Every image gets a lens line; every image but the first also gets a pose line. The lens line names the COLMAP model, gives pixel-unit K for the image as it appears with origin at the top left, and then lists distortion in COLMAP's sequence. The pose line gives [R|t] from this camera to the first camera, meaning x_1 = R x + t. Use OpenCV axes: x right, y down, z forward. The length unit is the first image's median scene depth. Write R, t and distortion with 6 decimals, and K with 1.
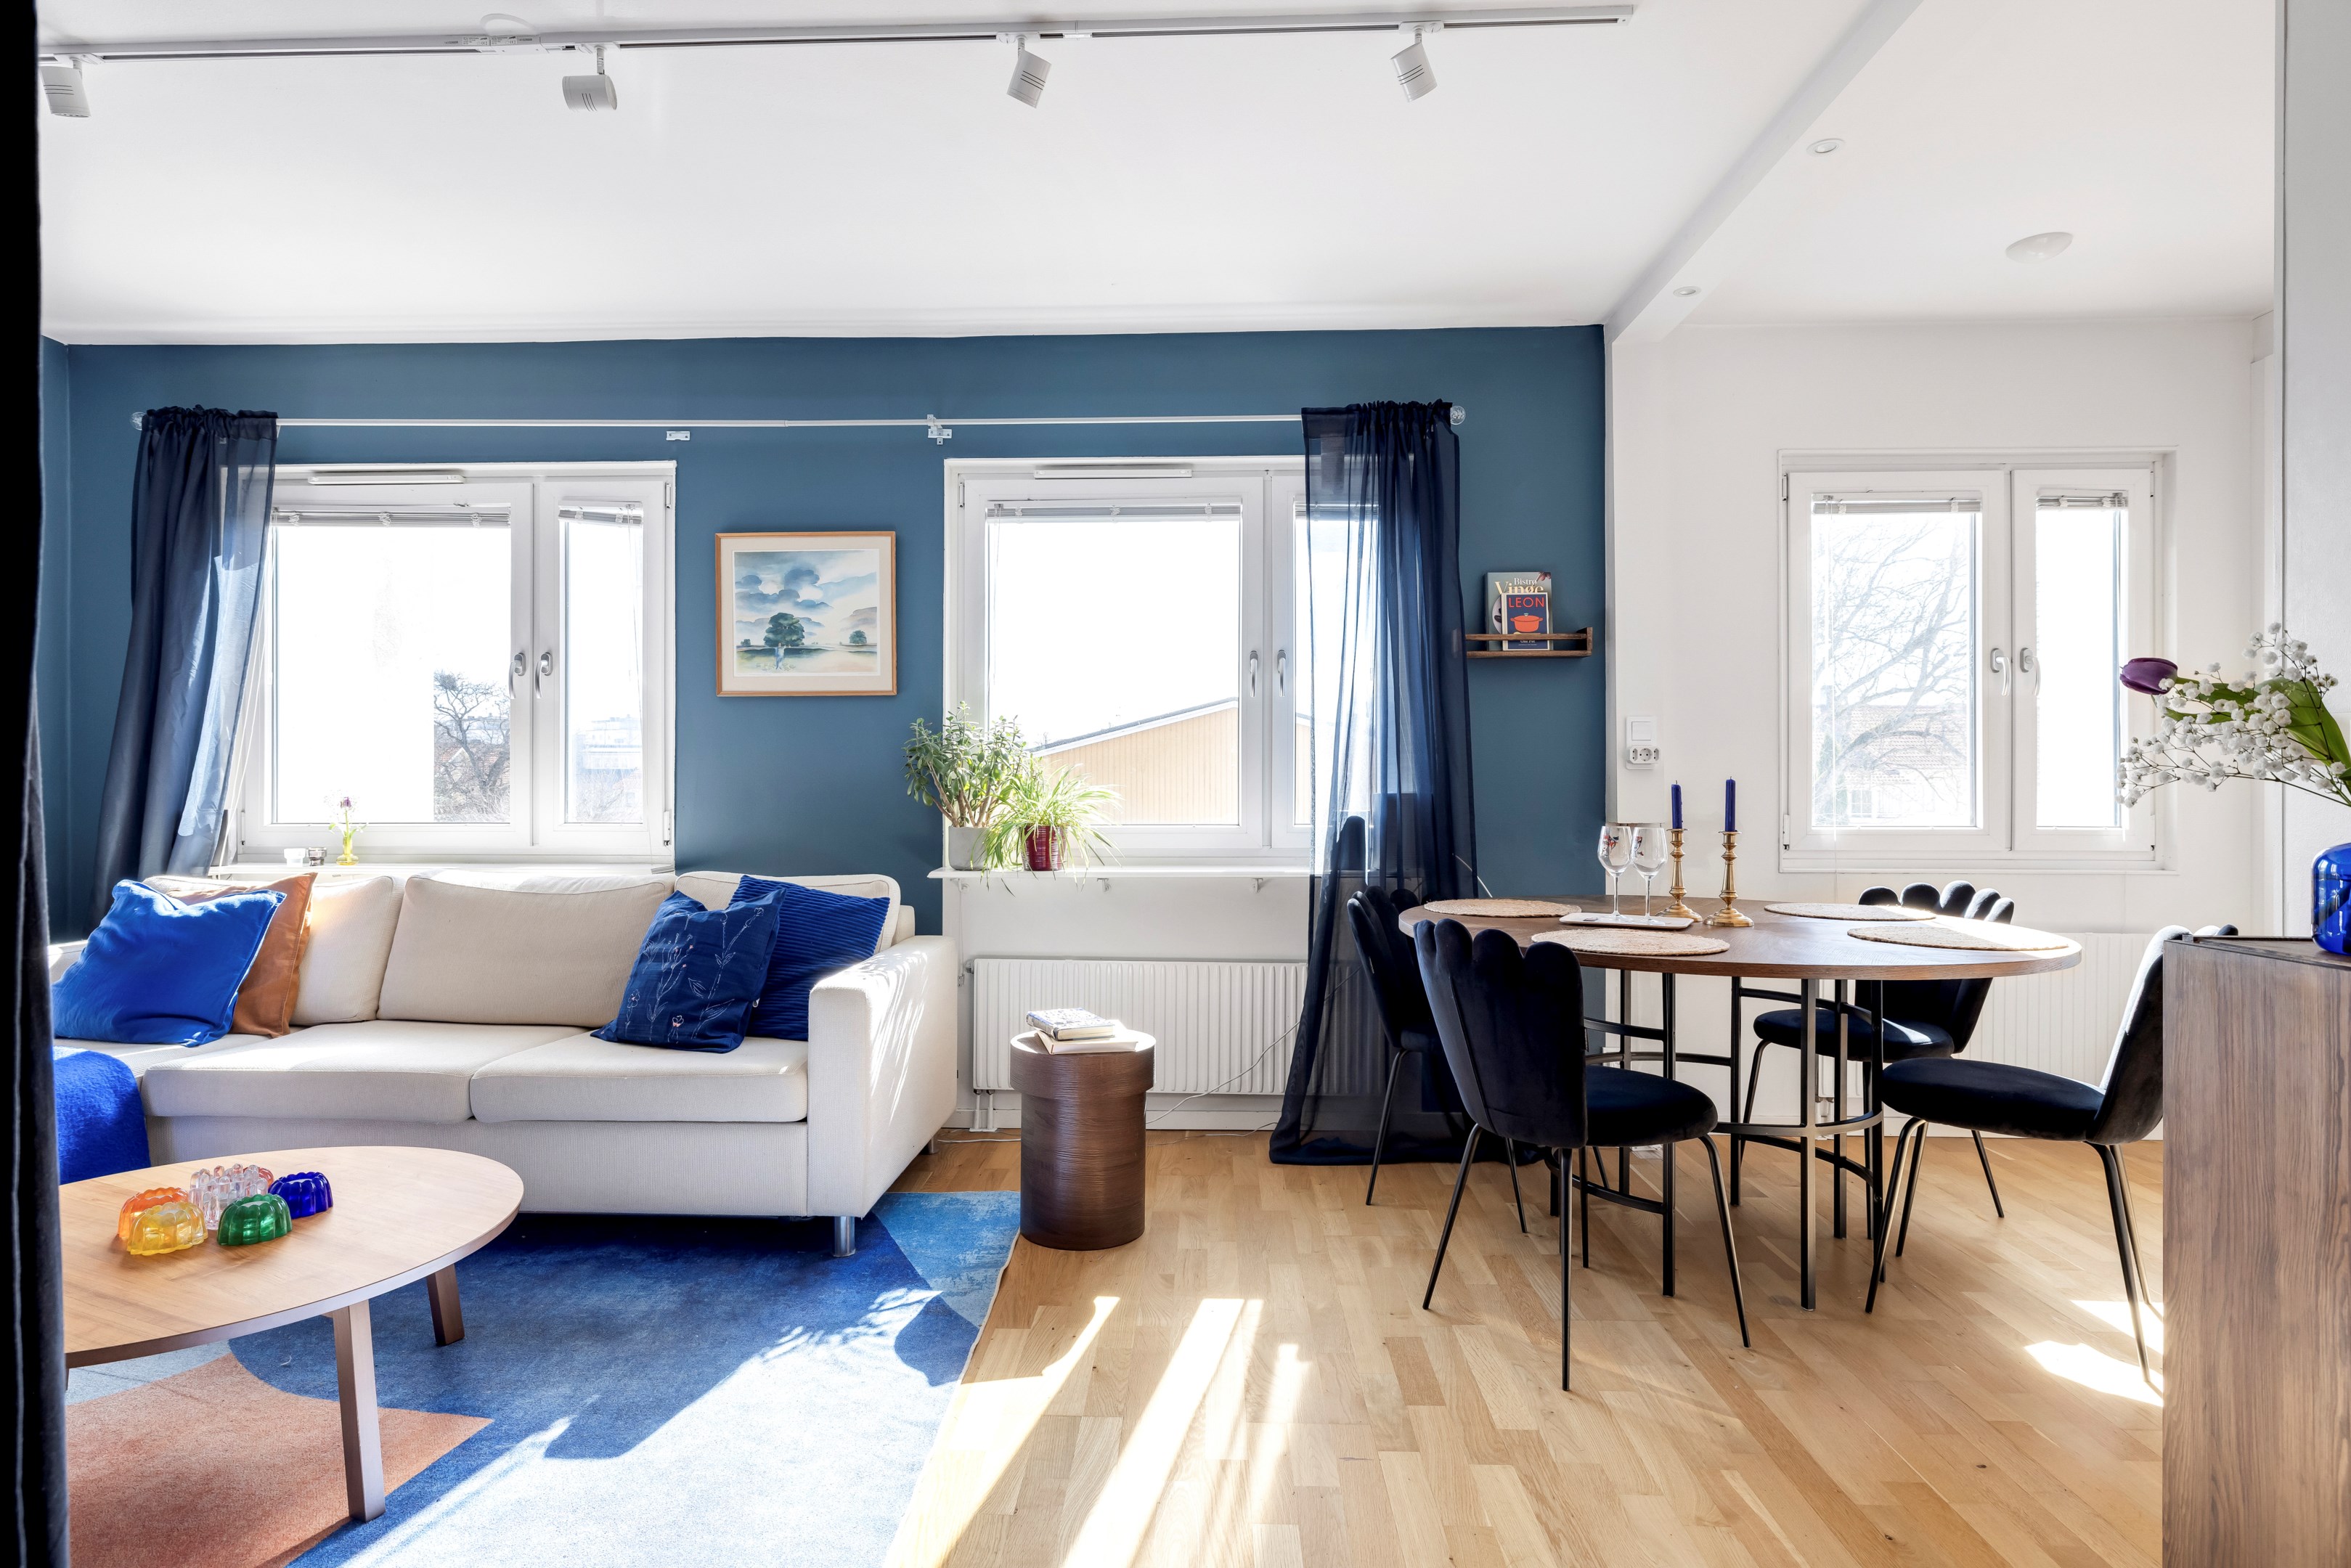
lens RADIAL K [[1243.9, 0, 1175.5], [0, 1243.9, 784.0], [0, 0, 1]] dist [-0.002660, -0.000232]
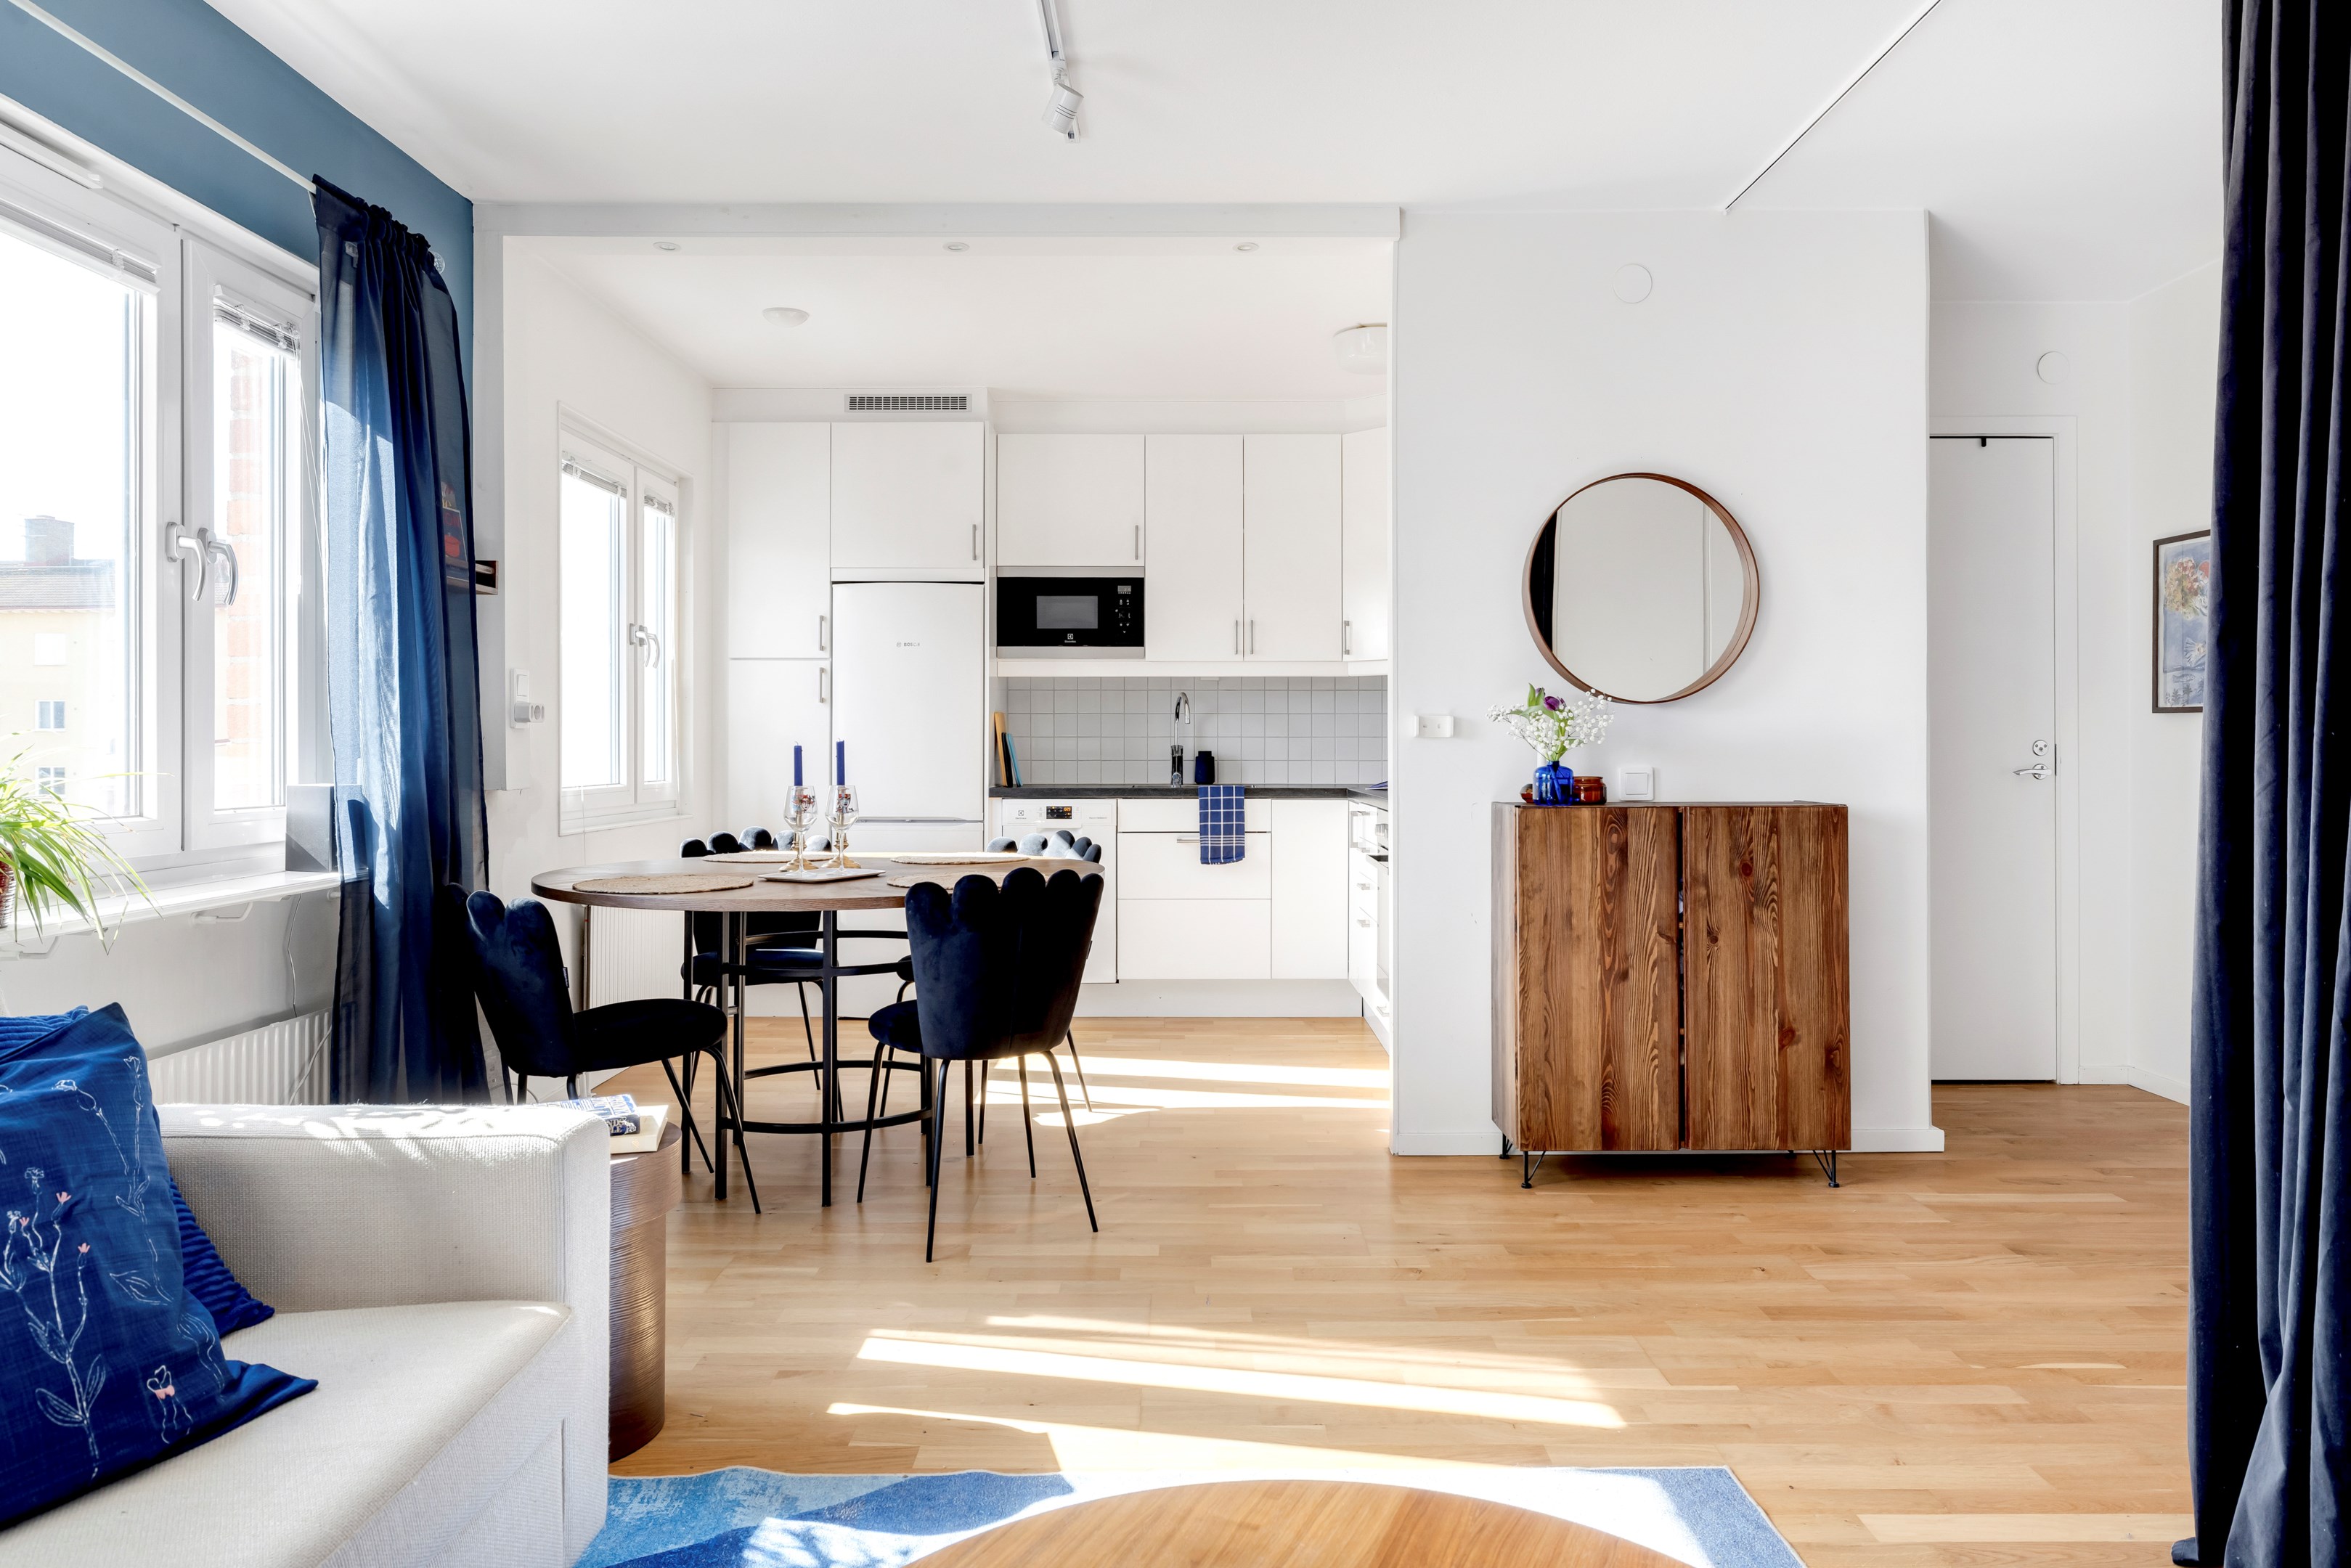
lens RADIAL K [[1470.5, 0, 1175.2], [0, 1470.5, 741.6], [0, 0, 1]] dist [0.000375, -0.000429]
pose [[-0.030630, 0.002410, 0.999528, -0.685533], [0.001035, 0.999997, -0.002380, -0.000398], [-0.999530, 0.000962, -0.030632, 0.569149]]
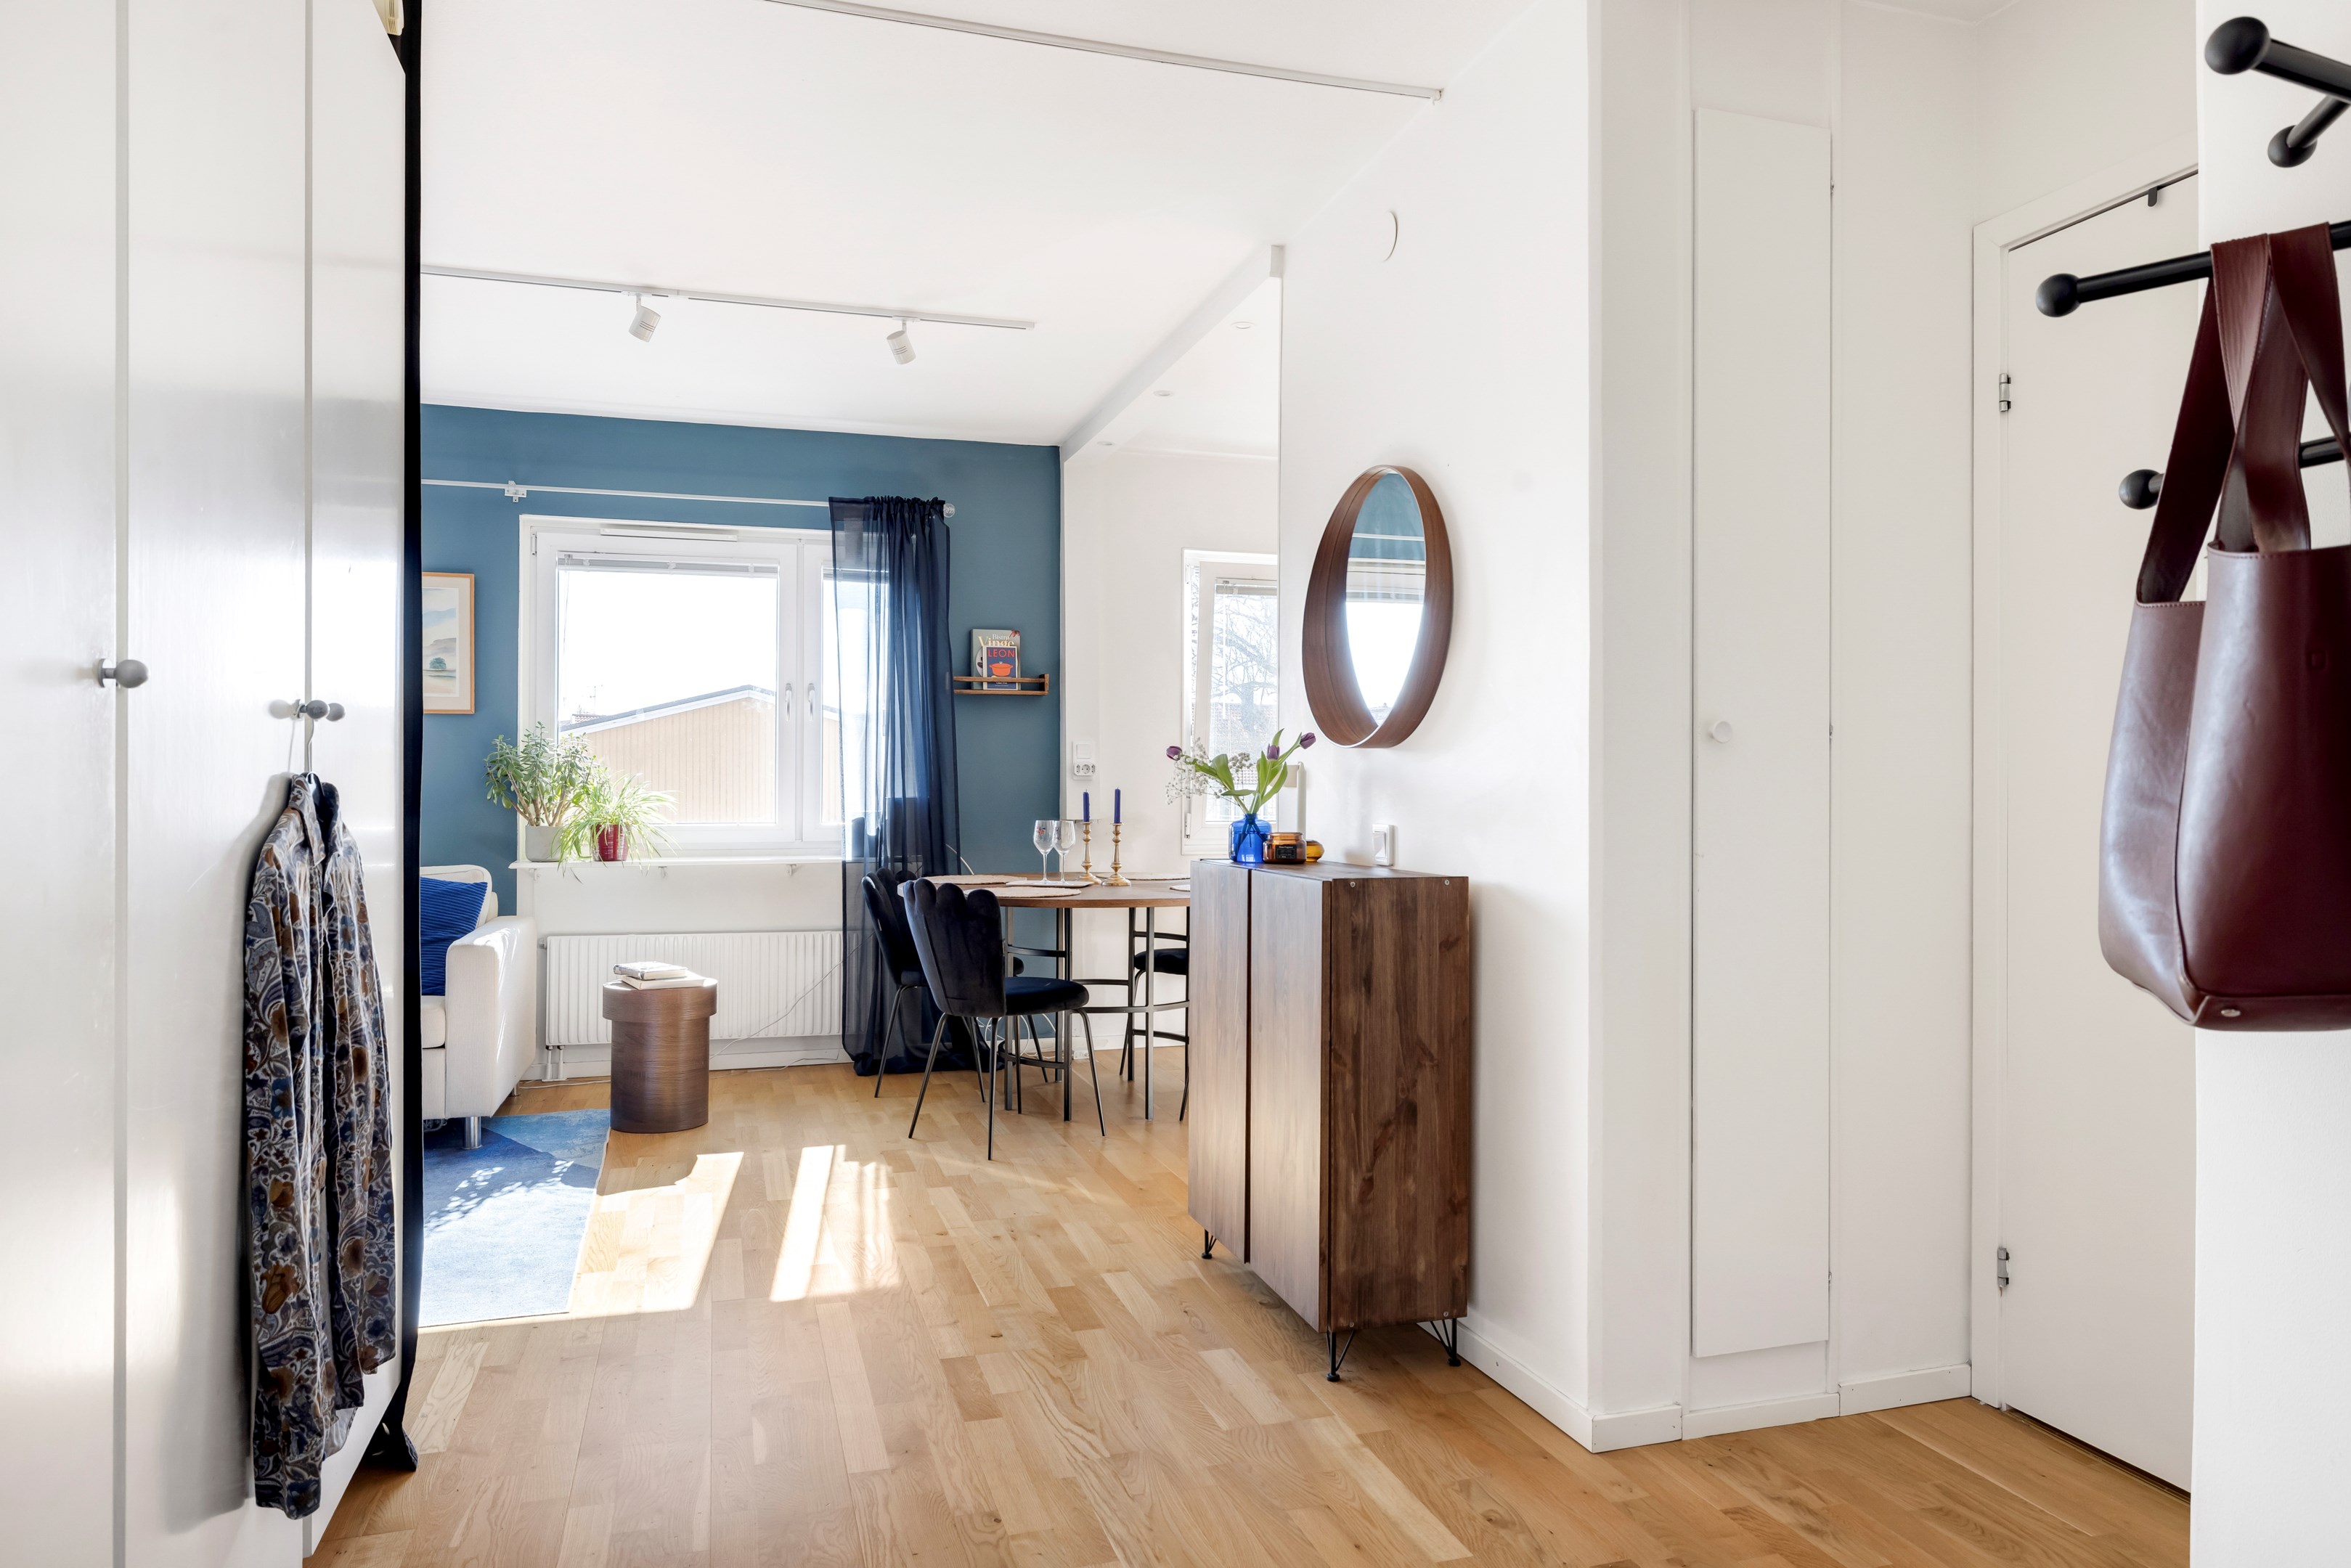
lens RADIAL K [[1476.3, 0, 1169.6], [0, 1476.3, 777.9], [0, 0, 1]] dist [0.000375, 0.000298]
pose [[0.946302, 0.003489, 0.323266, -0.056829], [-0.002566, 0.999991, -0.003284, -0.008733], [-0.323275, 0.002278, 0.946302, -0.552134]]
